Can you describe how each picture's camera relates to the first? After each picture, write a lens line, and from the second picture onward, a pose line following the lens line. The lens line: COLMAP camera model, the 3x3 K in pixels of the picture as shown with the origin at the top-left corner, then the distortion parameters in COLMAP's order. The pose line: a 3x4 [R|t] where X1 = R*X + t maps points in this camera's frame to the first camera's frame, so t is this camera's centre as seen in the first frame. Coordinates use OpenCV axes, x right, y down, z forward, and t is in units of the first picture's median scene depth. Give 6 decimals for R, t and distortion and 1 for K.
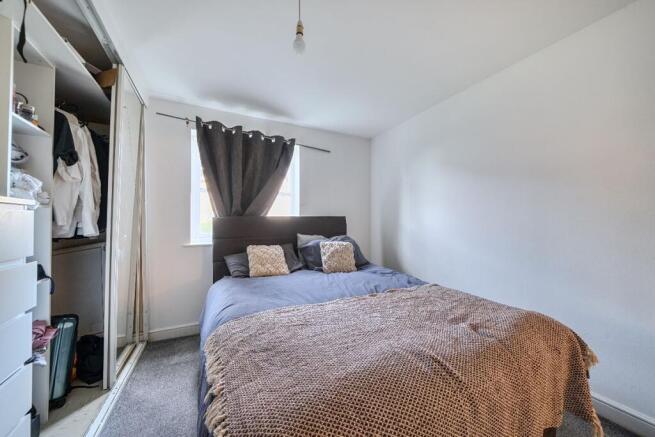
lens RADIAL K [[238.0, 0, 323.7], [0, 238.0, 218.4], [0, 0, 1]] dist [-0.000129, 0.000018]
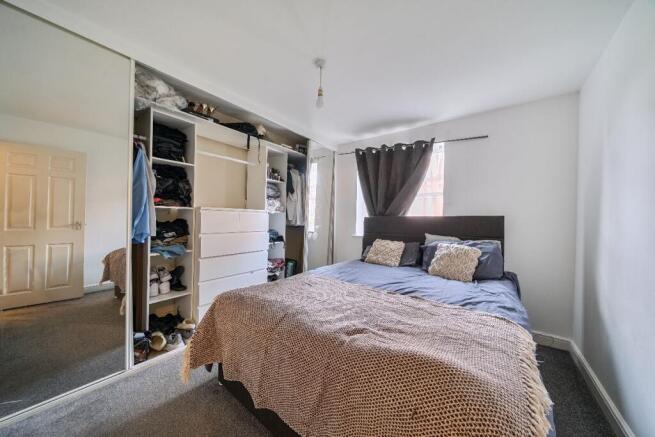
lens RADIAL K [[229.3, 0, 327.5], [0, 229.3, 218.5], [0, 0, 1]] dist [-0.011010, -0.000022]
pose [[0.423702, 0.002884, -0.905797, 0.628318], [-0.009060, 0.999958, -0.001054, 0.007014], [0.905756, 0.008653, 0.423711, 0.223822]]
